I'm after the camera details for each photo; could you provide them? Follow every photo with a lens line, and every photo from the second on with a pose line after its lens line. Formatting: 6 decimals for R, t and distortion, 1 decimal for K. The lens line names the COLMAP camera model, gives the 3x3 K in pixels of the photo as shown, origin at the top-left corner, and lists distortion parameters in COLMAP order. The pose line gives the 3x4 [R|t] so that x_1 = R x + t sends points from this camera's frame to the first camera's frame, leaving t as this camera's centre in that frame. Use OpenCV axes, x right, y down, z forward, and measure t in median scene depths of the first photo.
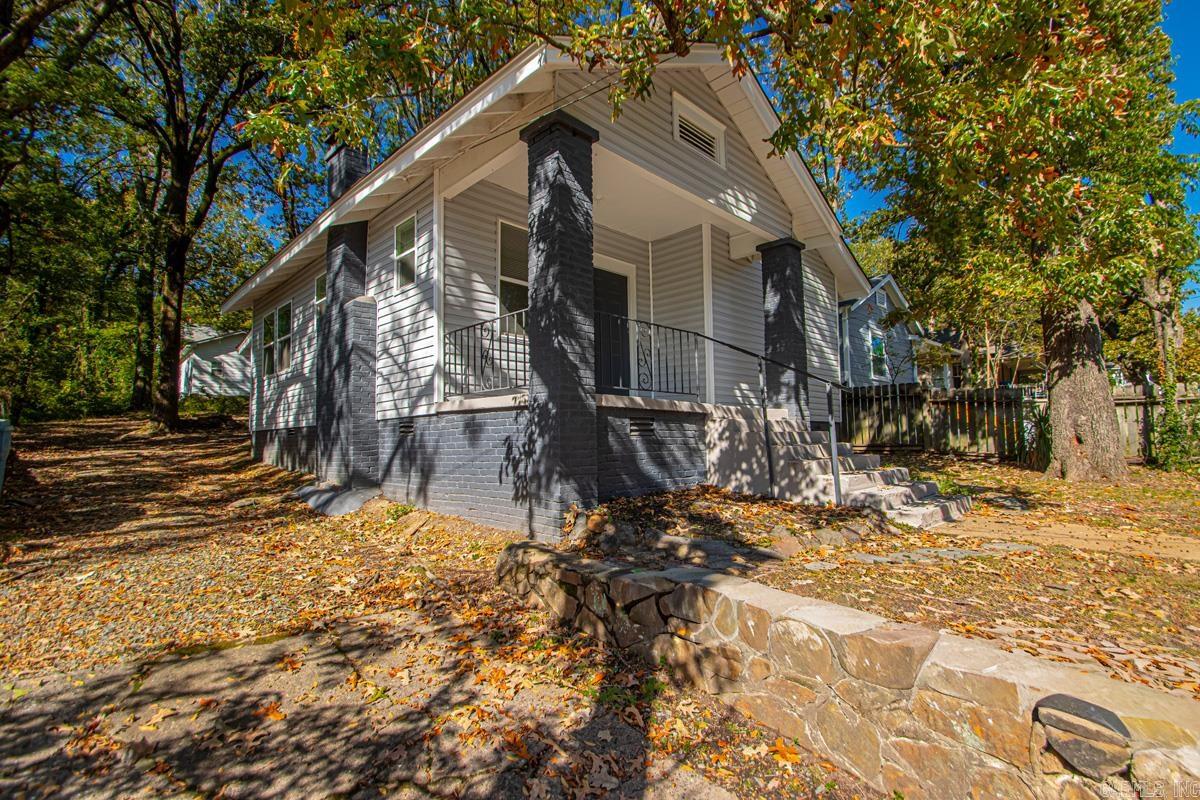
lens RADIAL K [[556.5, 0, 654.8], [0, 556.5, 399.5], [0, 0, 1]] dist [0.033442, -0.017873]
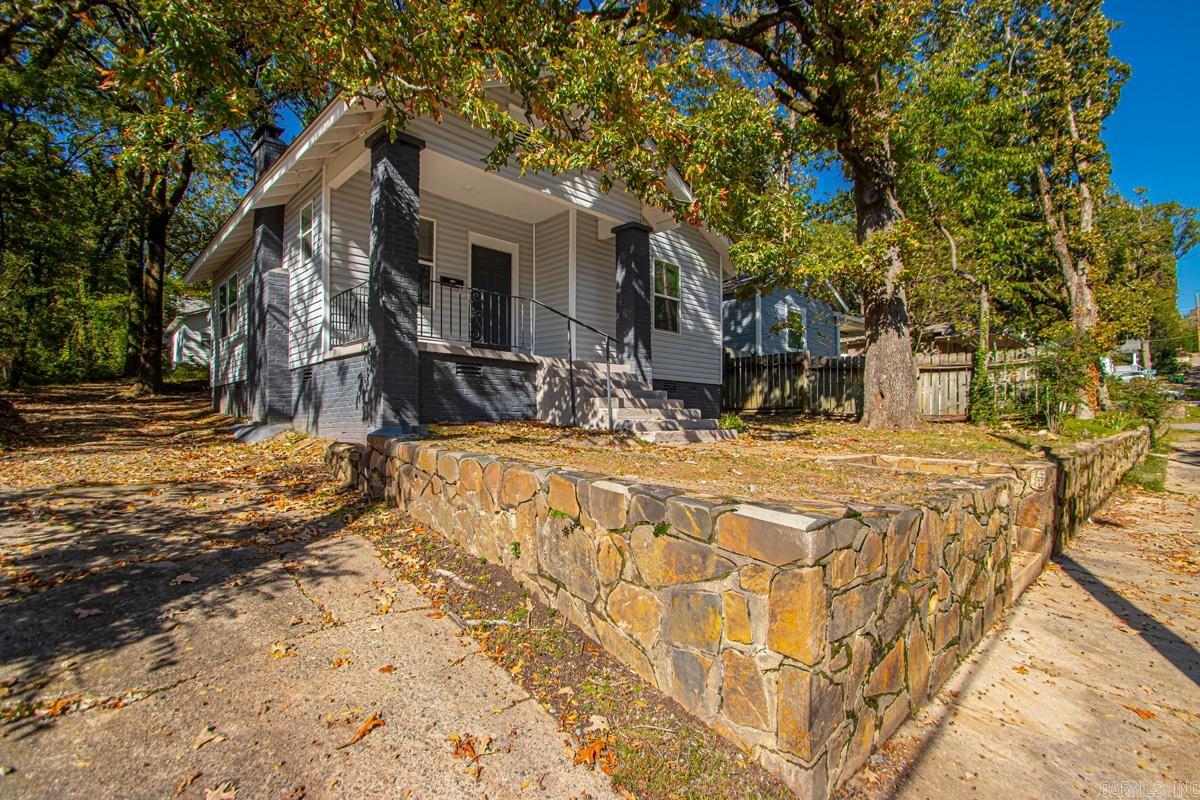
lens RADIAL K [[556.5, 0, 638.8], [0, 556.5, 400.3], [0, 0, 1]] dist [0.033442, -0.017873]
pose [[0.999749, 0.011796, -0.019071, 0.279264], [-0.011029, 0.999145, 0.039839, 0.043916], [0.019525, -0.039618, 0.999024, -0.210369]]
